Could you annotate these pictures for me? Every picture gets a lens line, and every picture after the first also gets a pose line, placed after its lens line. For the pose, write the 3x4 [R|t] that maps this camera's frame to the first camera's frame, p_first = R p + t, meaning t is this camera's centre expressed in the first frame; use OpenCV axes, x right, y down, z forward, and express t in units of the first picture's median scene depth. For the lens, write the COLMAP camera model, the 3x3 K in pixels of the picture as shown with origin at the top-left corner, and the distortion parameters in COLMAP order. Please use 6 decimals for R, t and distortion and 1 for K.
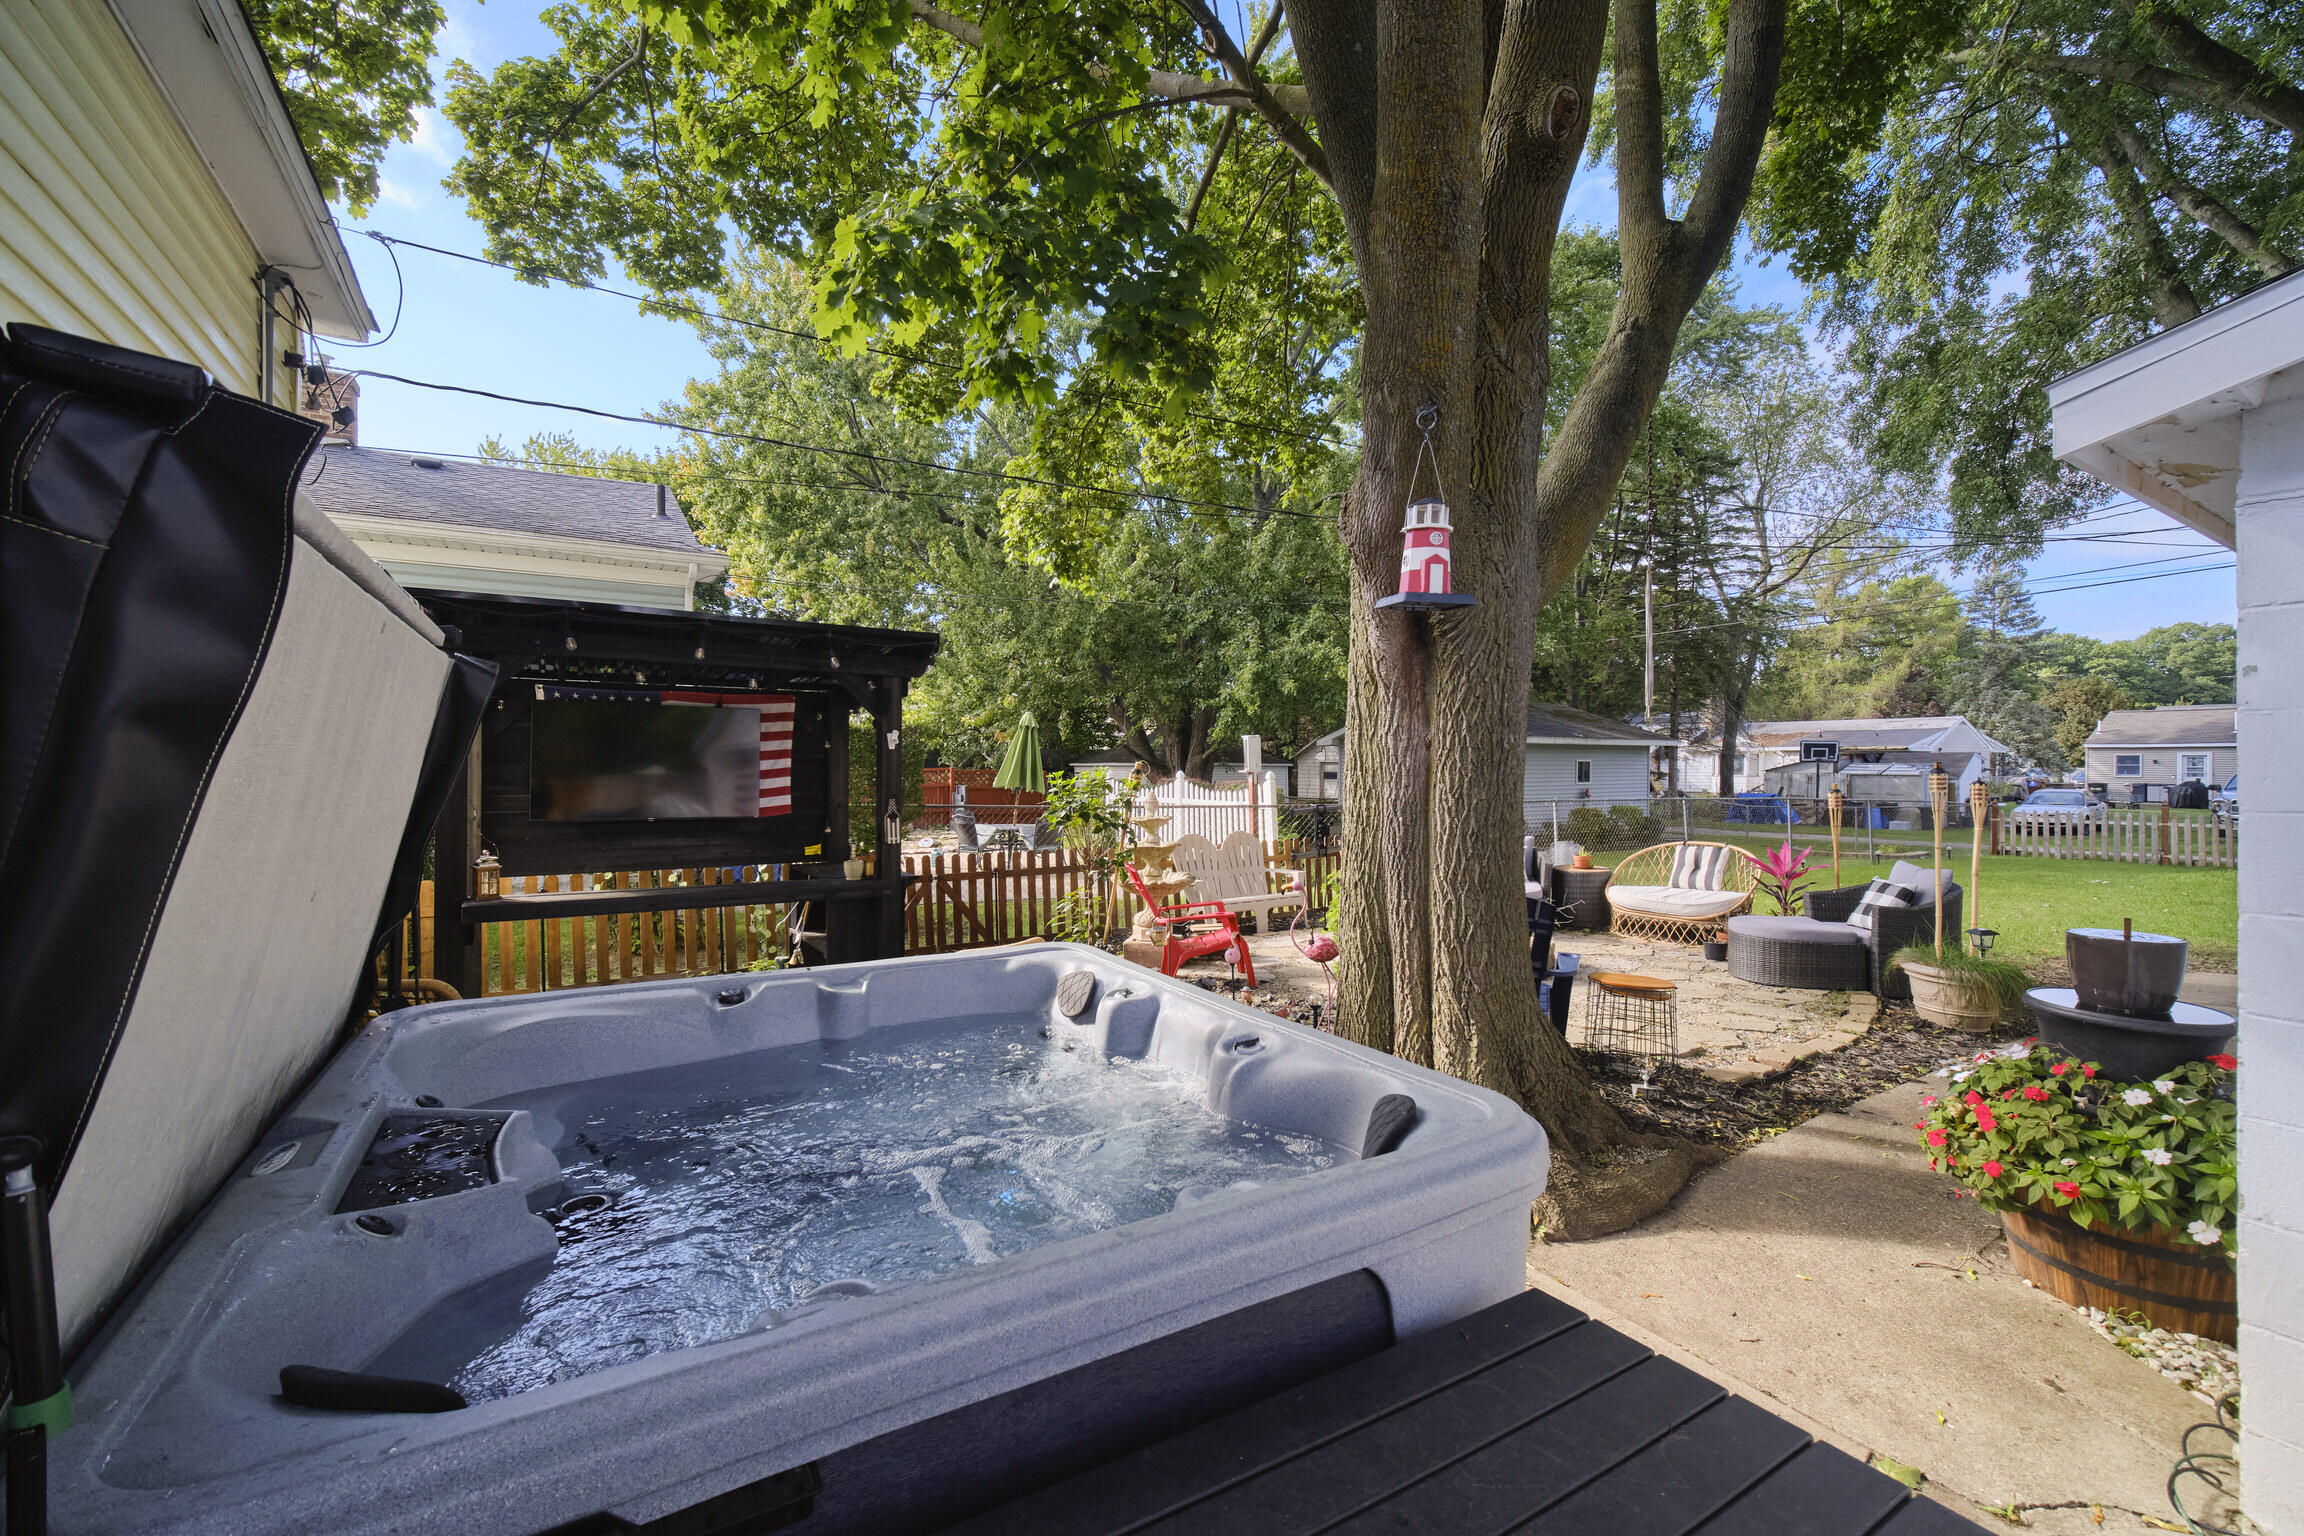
lens RADIAL K [[898.5, 0, 1160.0], [0, 898.5, 764.3], [0, 0, 1]] dist [0.001202, 0.000393]
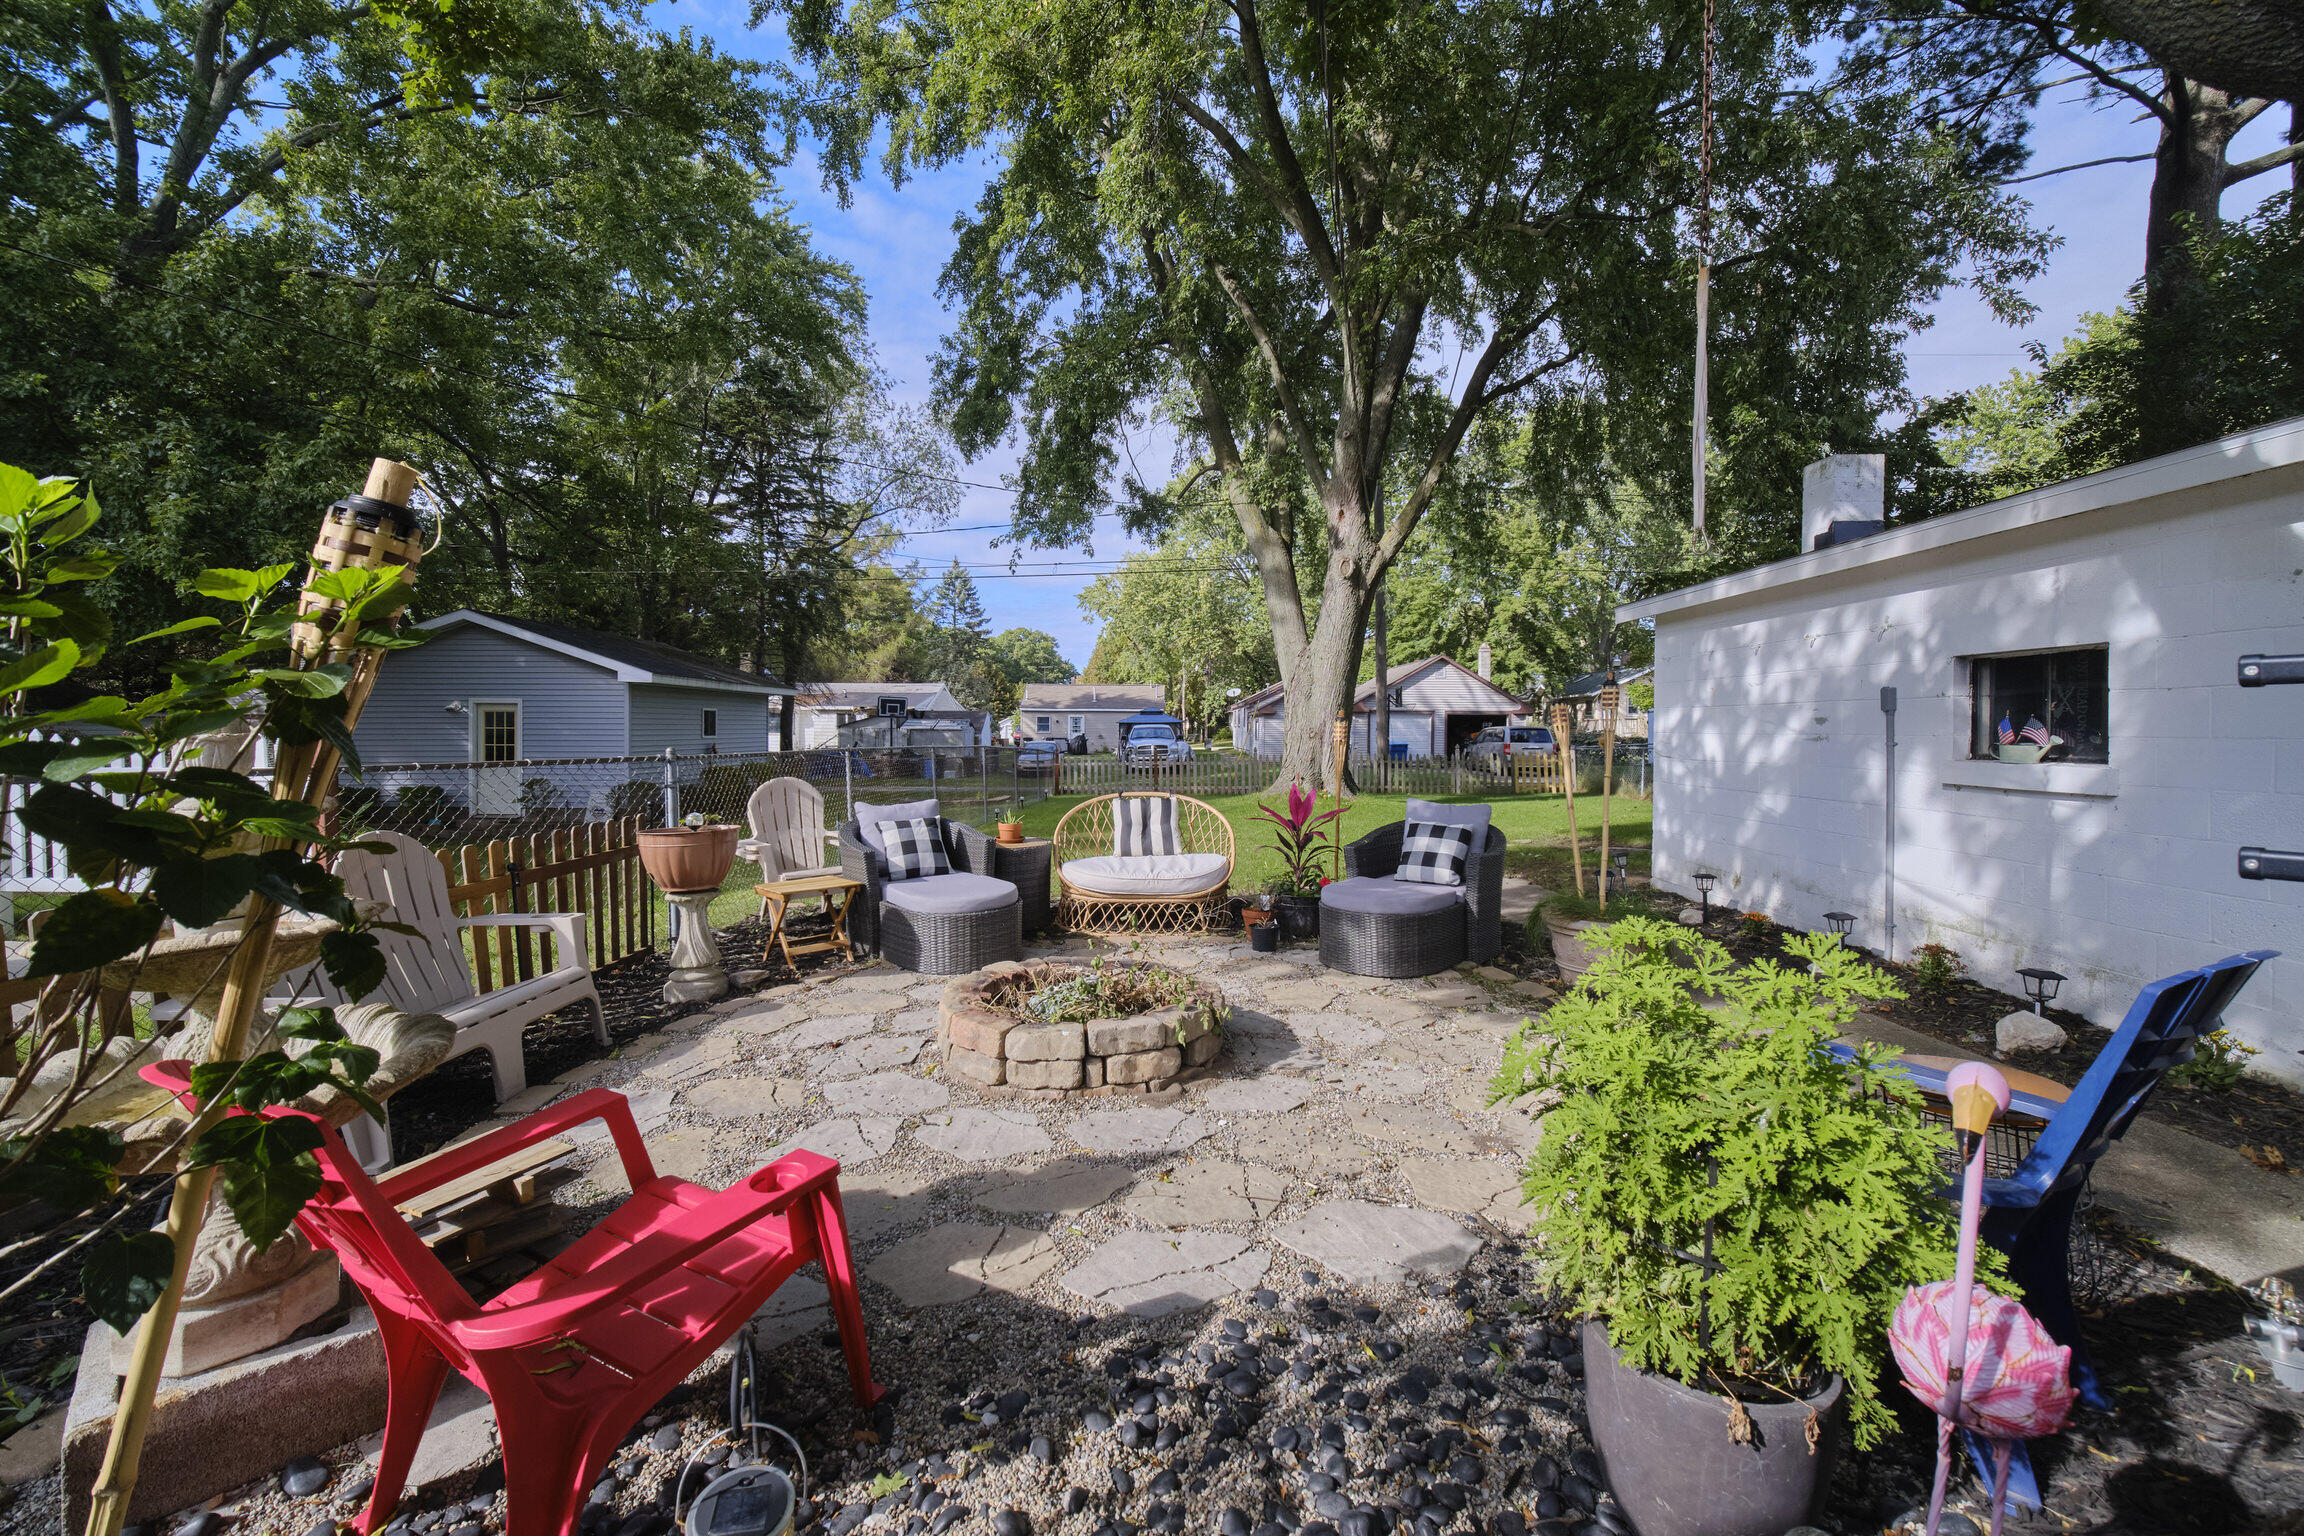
lens RADIAL K [[939.4, 0, 1150.3], [0, 939.4, 742.5], [0, 0, 1]] dist [-0.001288, -0.000143]
pose [[0.552149, -0.011116, 0.833671, -0.018428], [-0.004385, 0.999859, 0.016236, 0.010062], [-0.833734, -0.012620, 0.552023, 0.179524]]
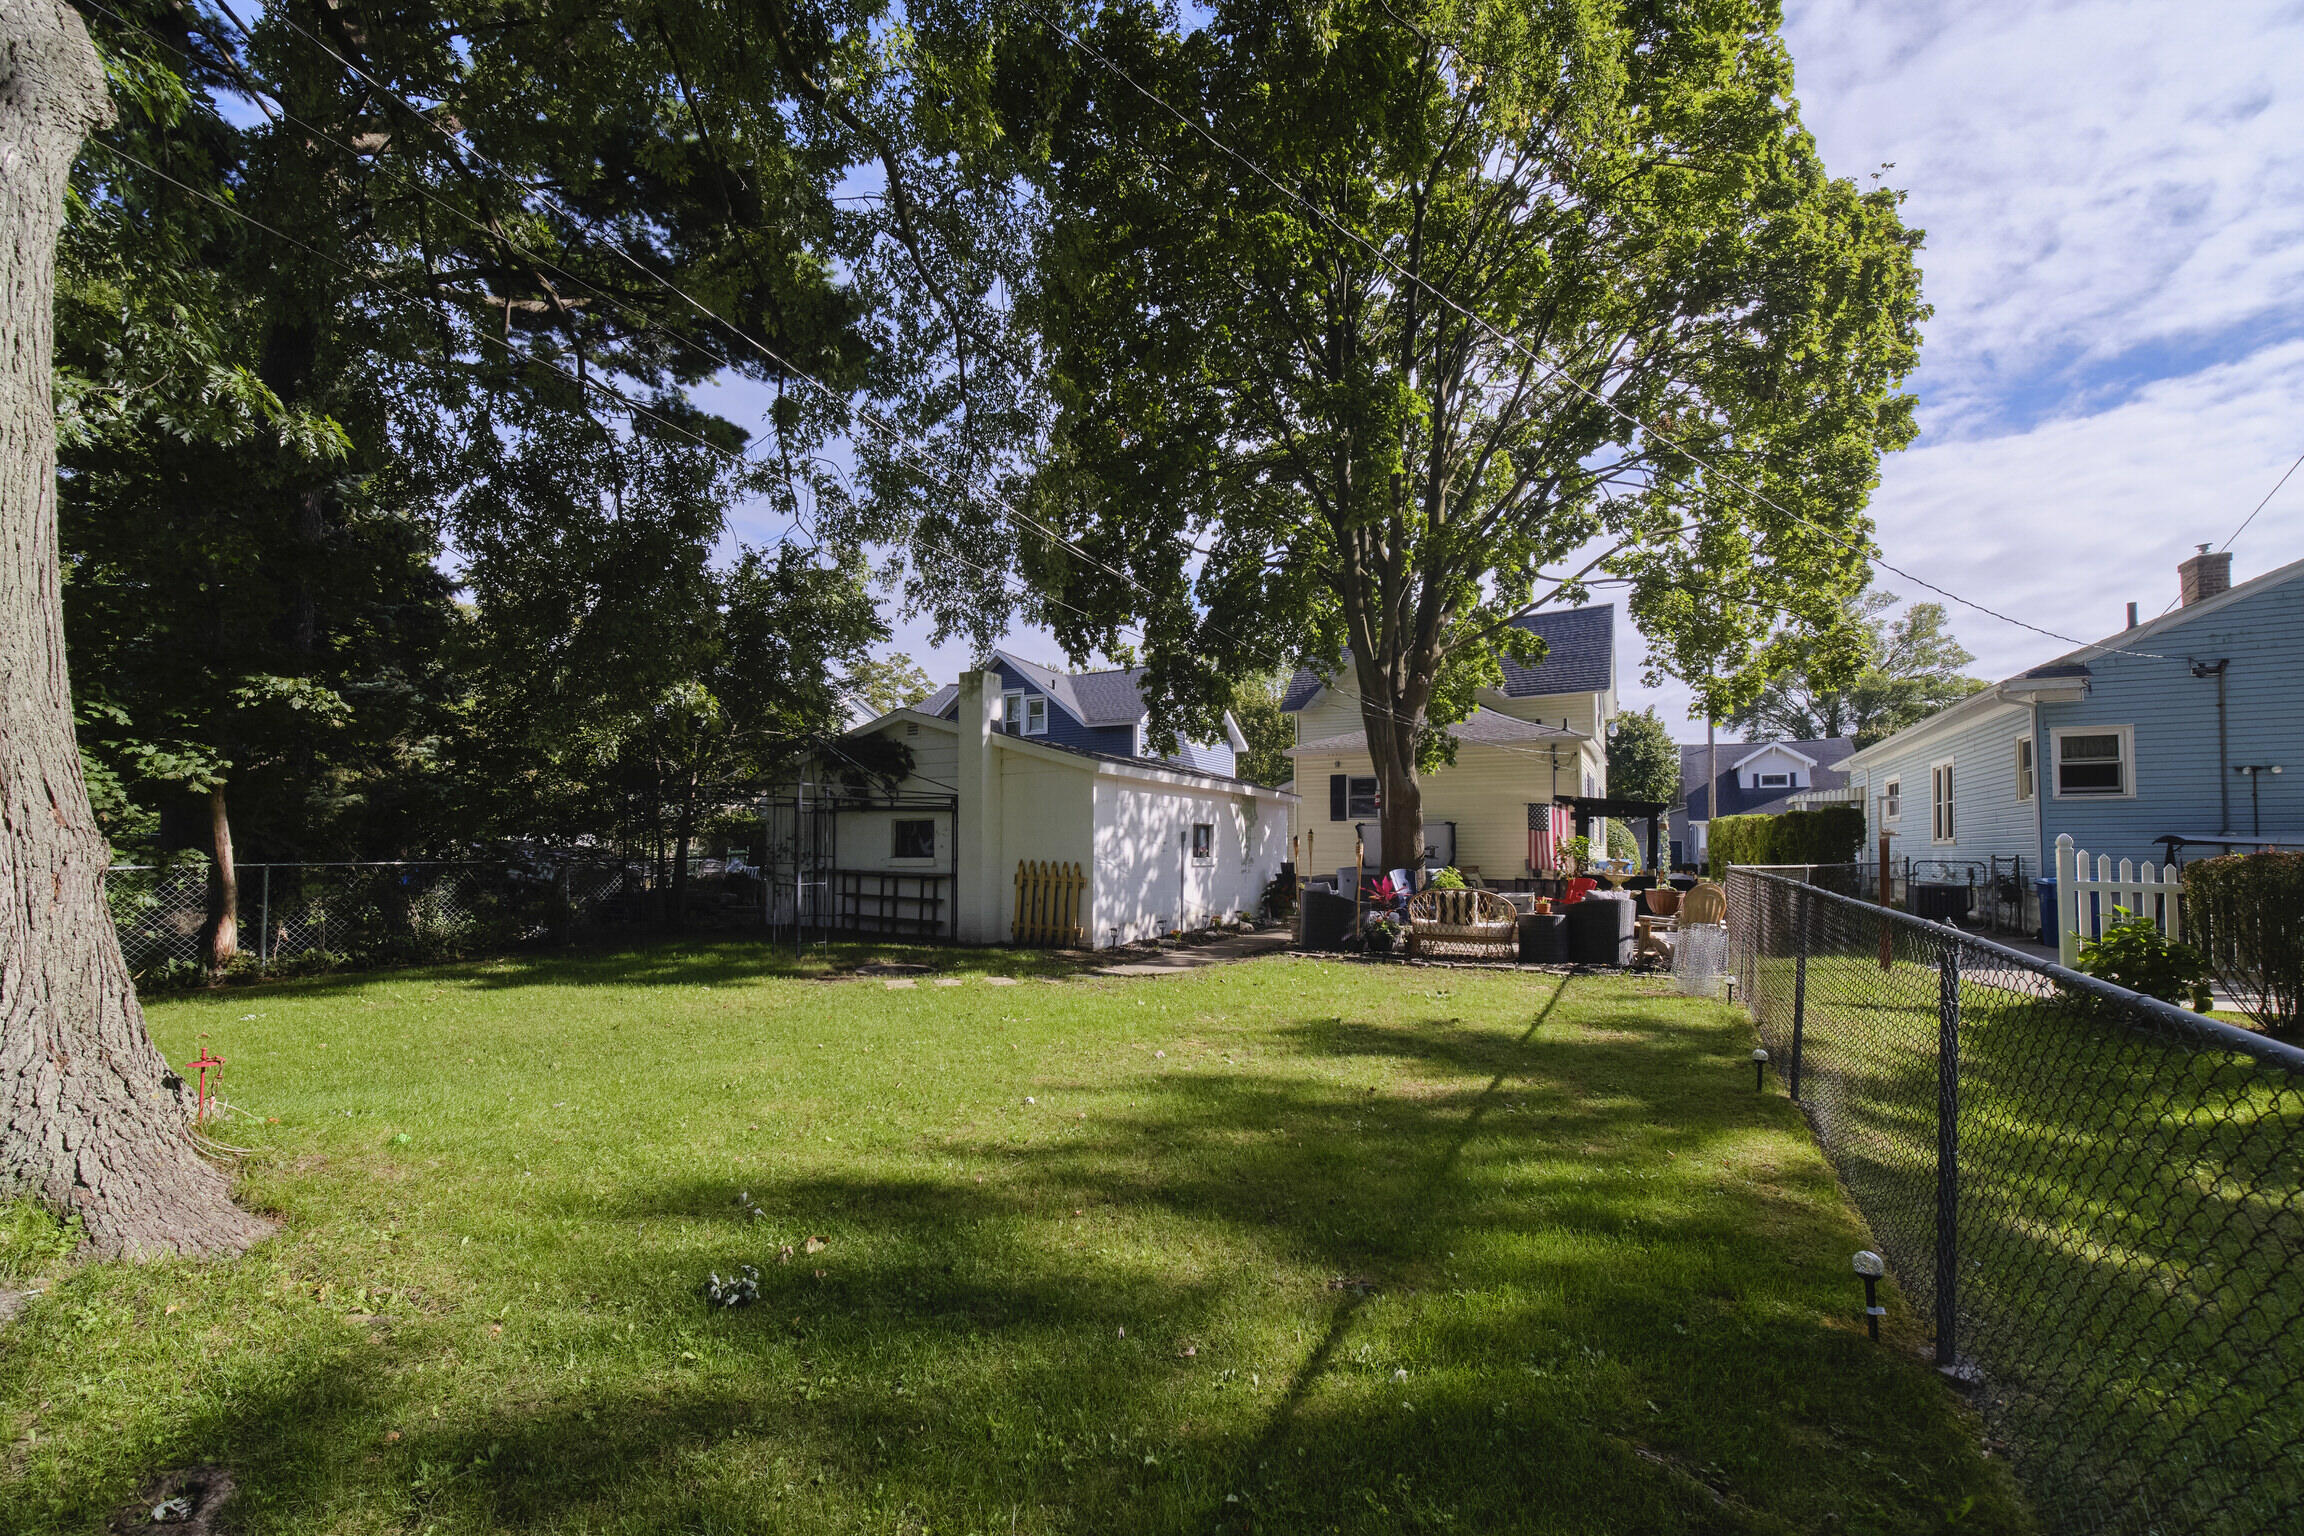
lens RADIAL K [[943.5, 0, 1148.0], [0, 943.5, 802.7], [0, 0, 1]] dist [-0.002586, -0.000634]
pose [[-0.862935, -0.036363, -0.504005, 0.544317], [-0.007820, 0.998249, -0.058633, 0.018946], [0.505254, -0.046655, -0.861708, 0.632969]]
